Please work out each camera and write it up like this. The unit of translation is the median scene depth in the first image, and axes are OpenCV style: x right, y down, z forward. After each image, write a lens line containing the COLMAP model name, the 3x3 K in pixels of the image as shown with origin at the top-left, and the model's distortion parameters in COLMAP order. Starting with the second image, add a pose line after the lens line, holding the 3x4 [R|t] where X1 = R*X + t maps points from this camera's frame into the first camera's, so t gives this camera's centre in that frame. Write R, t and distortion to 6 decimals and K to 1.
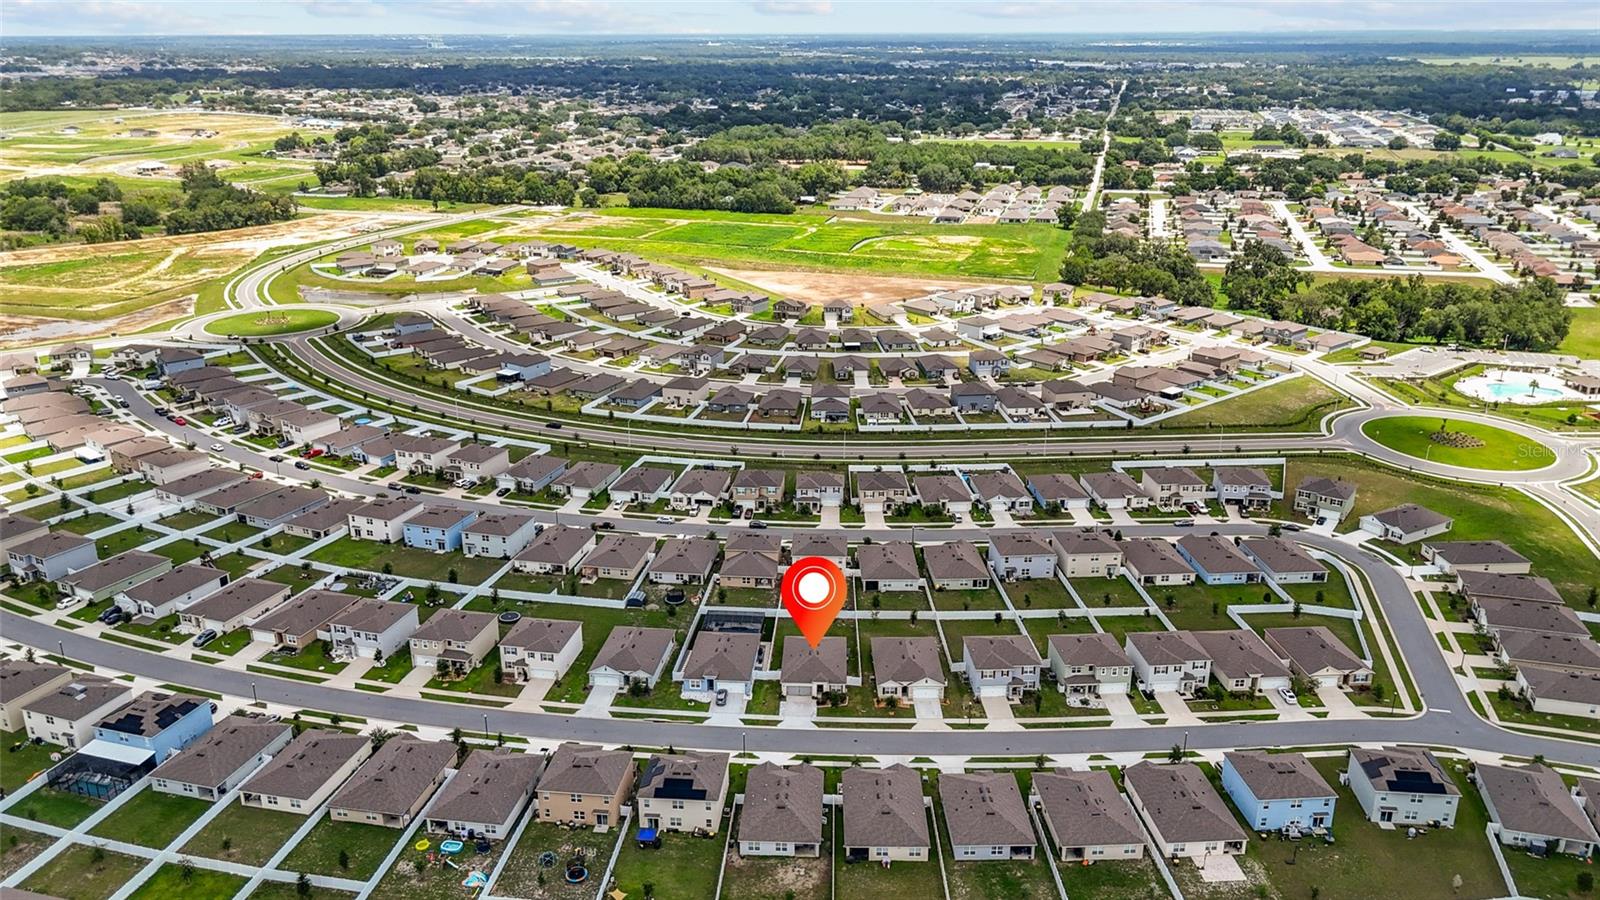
lens RADIAL K [[1245.0, 0, 789.6], [0, 1245.0, 451.5], [0, 0, 1]] dist [0.102268, -0.128542]
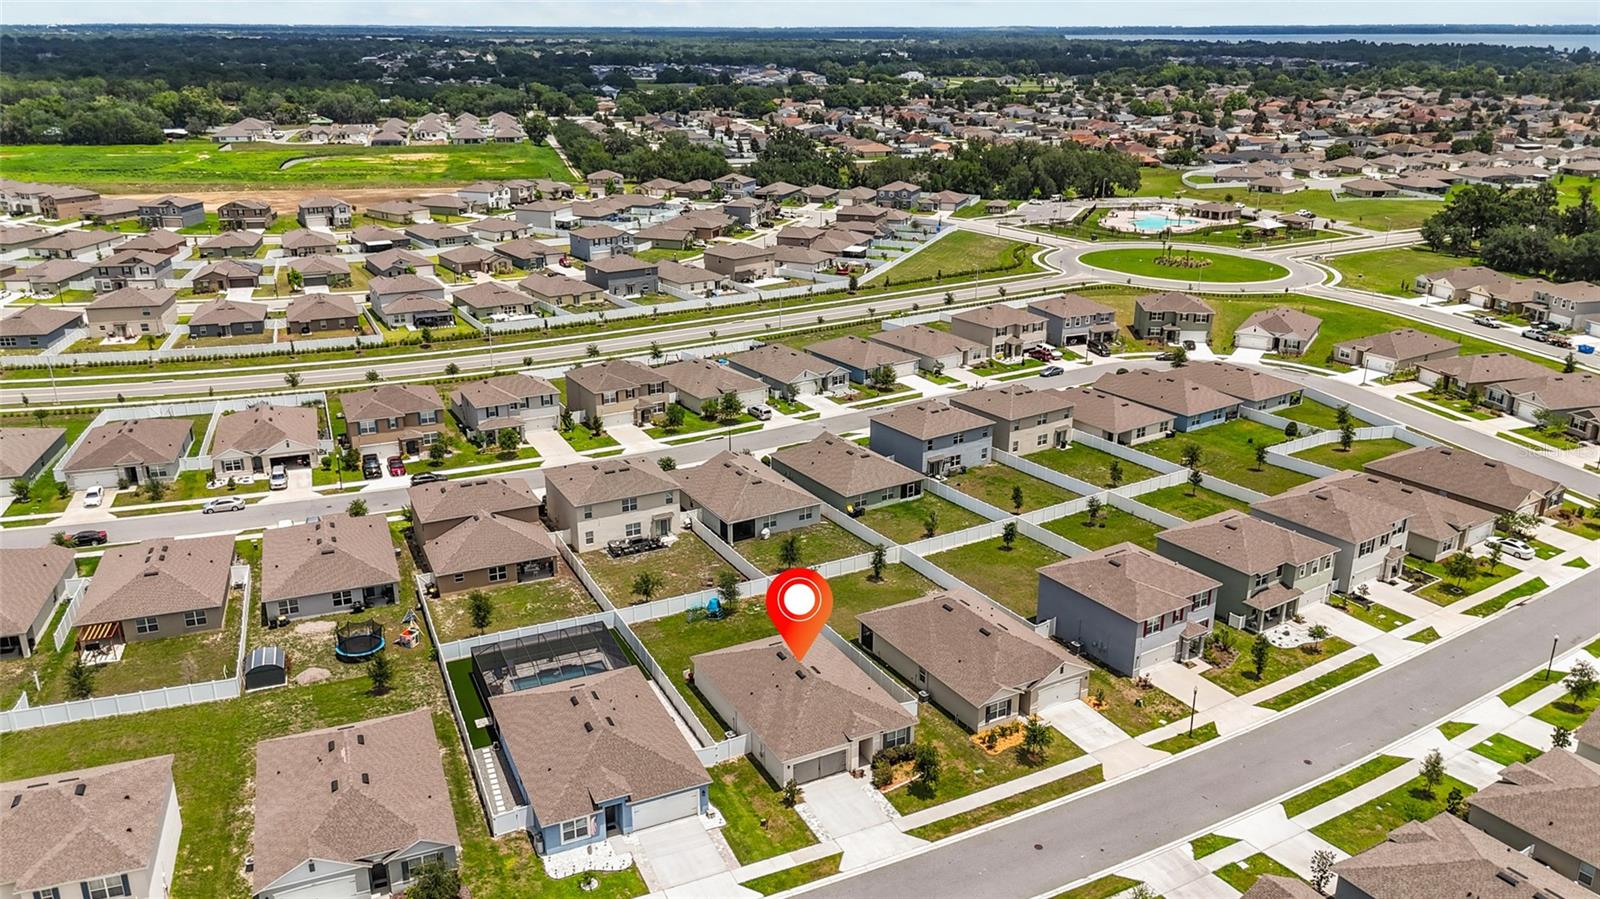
lens RADIAL K [[1215.8, 0, 800.0], [0, 1215.8, 449.5], [0, 0, 1]] dist [0.072163, -0.070060]
pose [[0.861135, -0.157388, 0.483400, -0.130680], [0.160601, 0.986397, 0.035060, 0.051606], [-0.482342, 0.047443, 0.874697, 0.466602]]
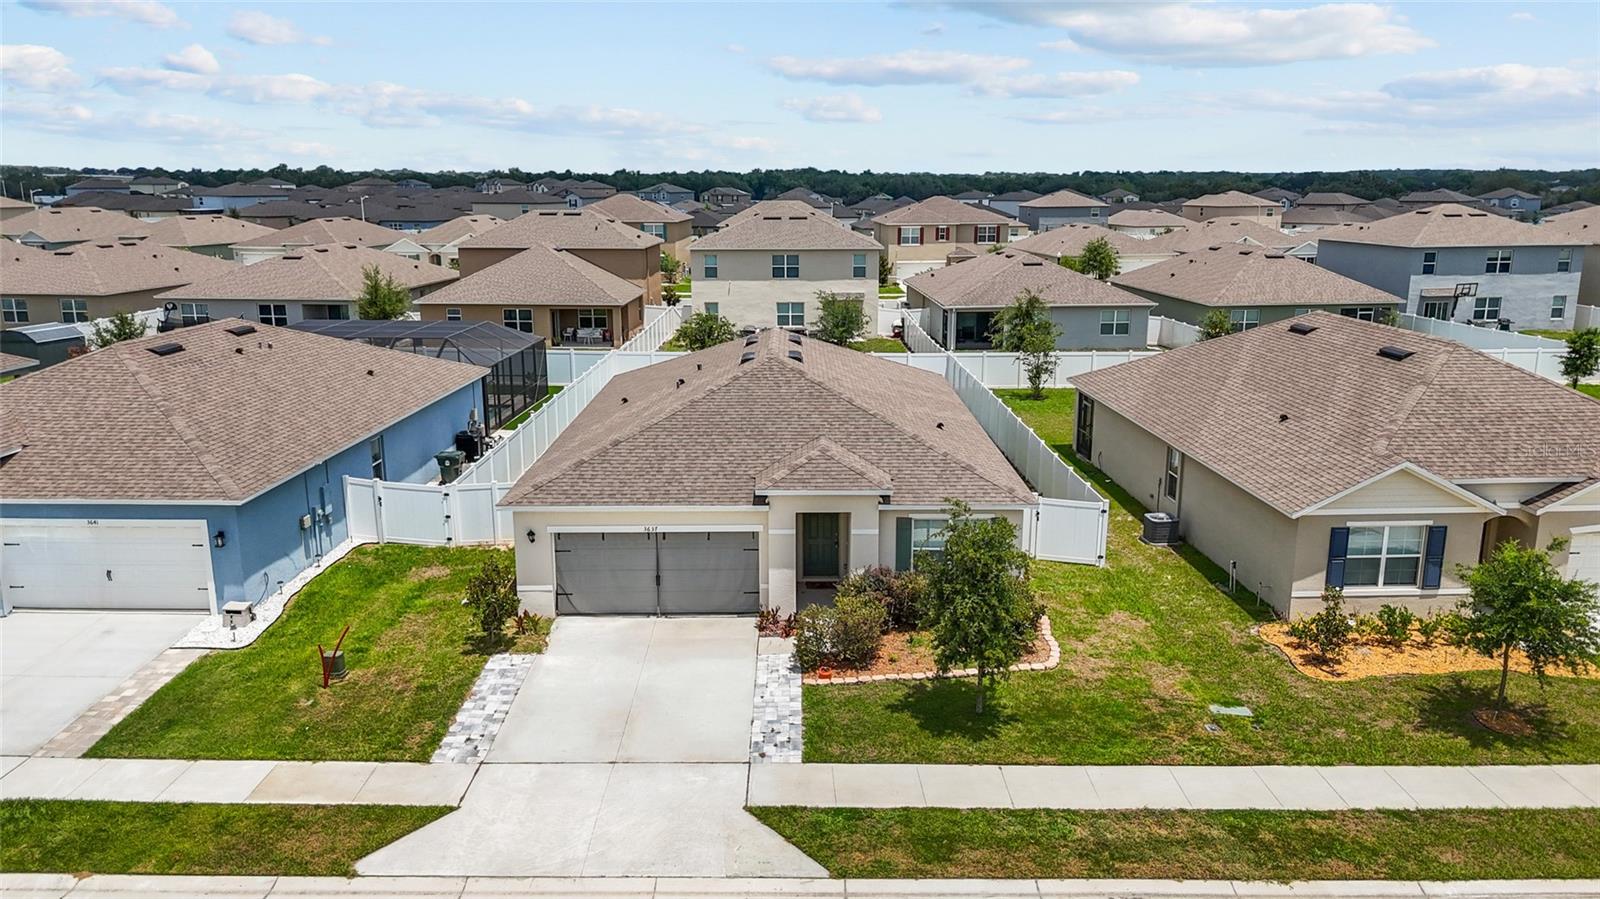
lens RADIAL K [[1173.0, 0, 800.0], [0, 1173.0, 449.5], [0, 0, 1]] dist [0.079022, -0.102395]
pose [[0.998766, -0.004968, 0.049417, 0.011939], [0.010993, 0.992417, -0.122426, 0.141016], [-0.048434, 0.122818, 0.991247, 0.641281]]
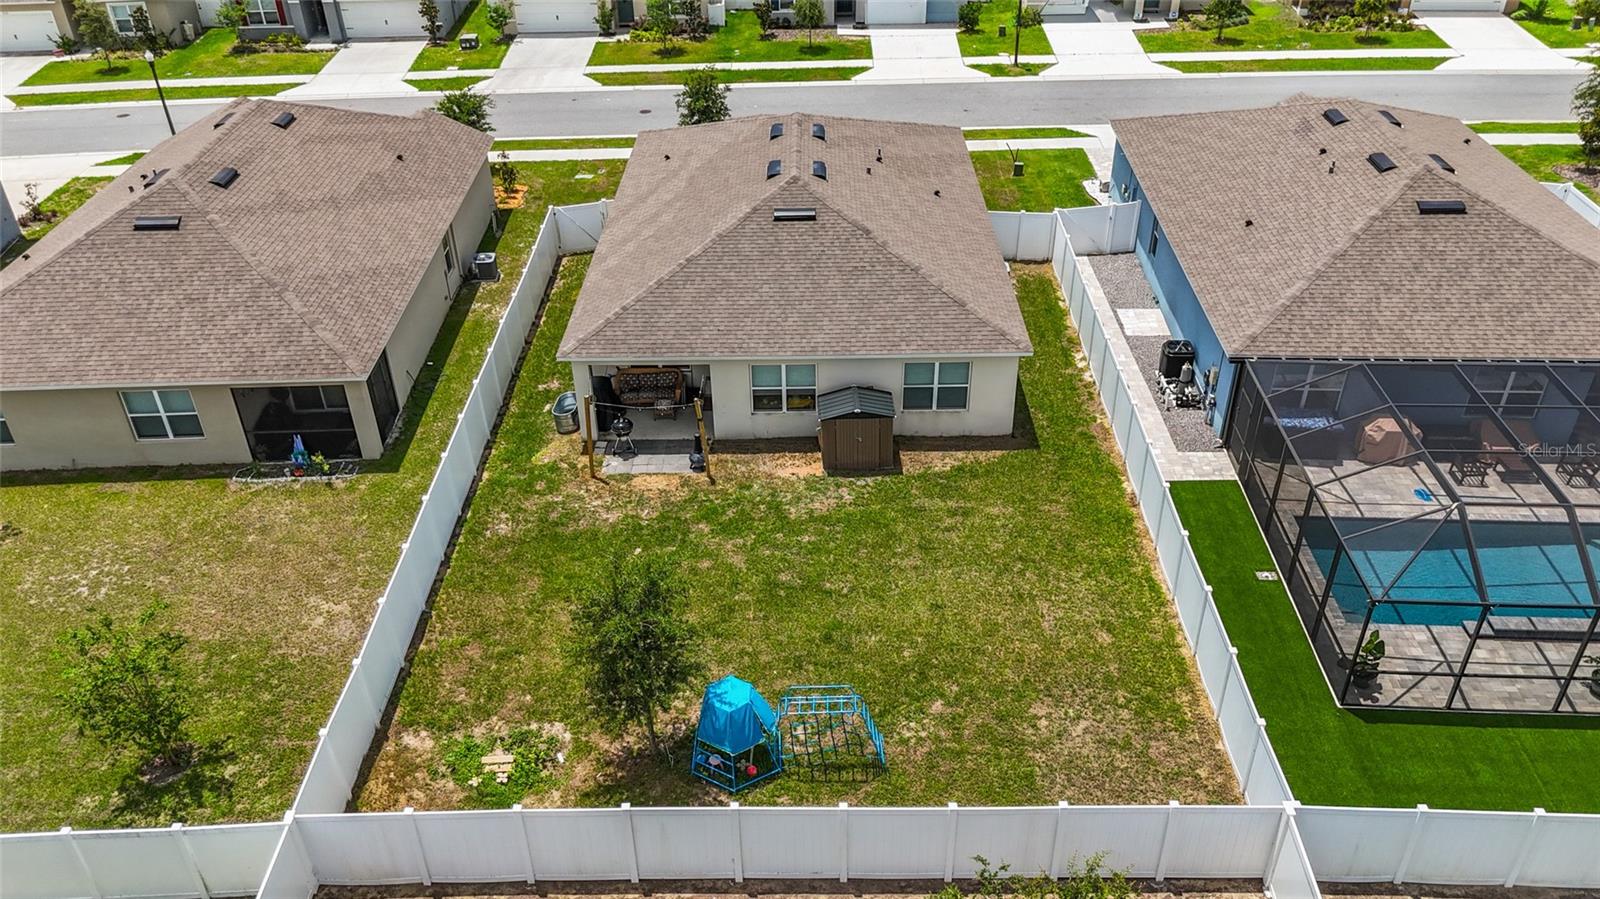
lens RADIAL K [[1245.0, 0, 789.6], [0, 1245.0, 451.0], [0, 0, 1]] dist [0.102268, -0.128542]
pose [[-0.999134, 0.041006, -0.006982, 0.017595], [0.019778, 0.615986, 0.787509, 0.038393], [0.036593, 0.786689, -0.616264, 0.850455]]
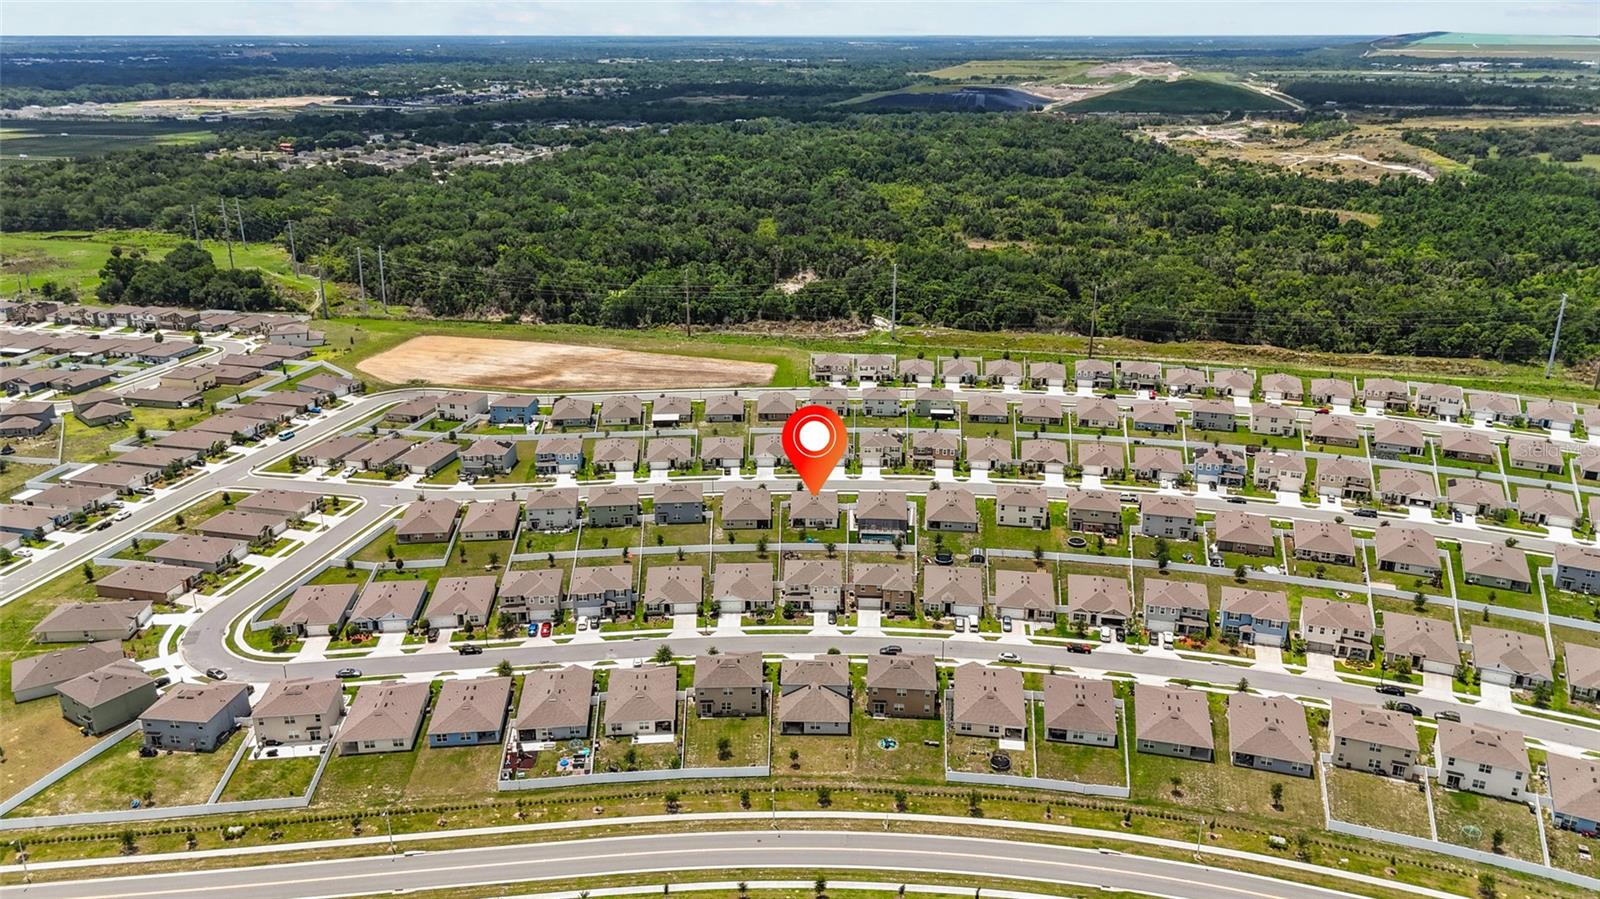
lens RADIAL K [[1173.0, 0, 800.0], [0, 1173.0, 449.5], [0, 0, 1]] dist [0.079022, -0.102395]
pose [[-0.999669, 0.017171, -0.019138, 0.045614], [0.001516, 0.782387, 0.622791, -0.533303], [0.025667, 0.622556, -0.782154, 1.504401]]
